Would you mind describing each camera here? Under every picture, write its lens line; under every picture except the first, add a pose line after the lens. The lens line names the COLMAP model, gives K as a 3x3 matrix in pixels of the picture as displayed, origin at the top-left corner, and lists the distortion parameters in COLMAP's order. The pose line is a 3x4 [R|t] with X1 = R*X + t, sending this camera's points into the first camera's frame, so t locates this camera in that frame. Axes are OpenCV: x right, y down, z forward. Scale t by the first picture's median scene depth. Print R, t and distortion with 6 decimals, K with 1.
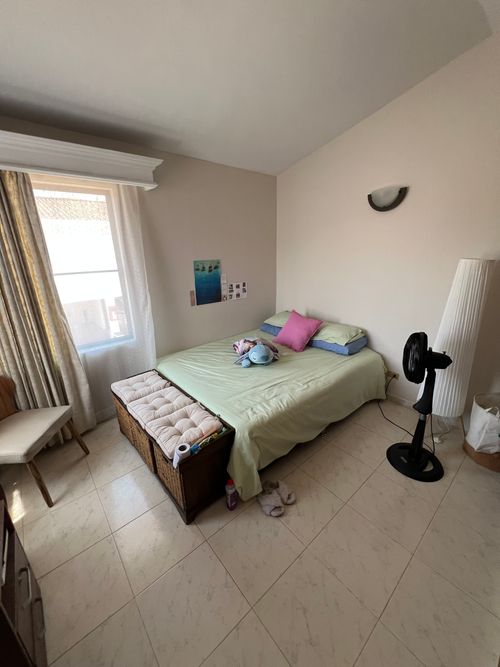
lens RADIAL K [[266.6, 0, 250.5], [0, 266.6, 331.6], [0, 0, 1]] dist [-0.001512, 0.000229]
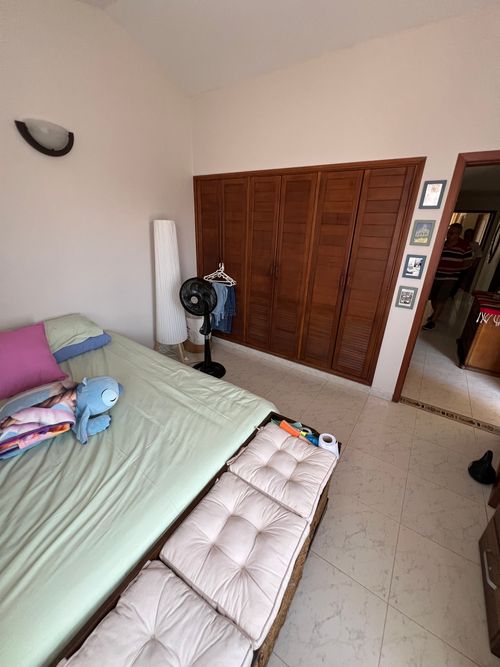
lens RADIAL K [[266.9, 0, 248.7], [0, 266.9, 333.5], [0, 0, 1]] dist [-0.002155, -0.000304]
pose [[-0.260612, -0.349039, 0.900141, -0.623008], [0.278456, 0.865562, 0.416251, -0.207347], [-0.924415, 0.359129, -0.128384, 0.916358]]
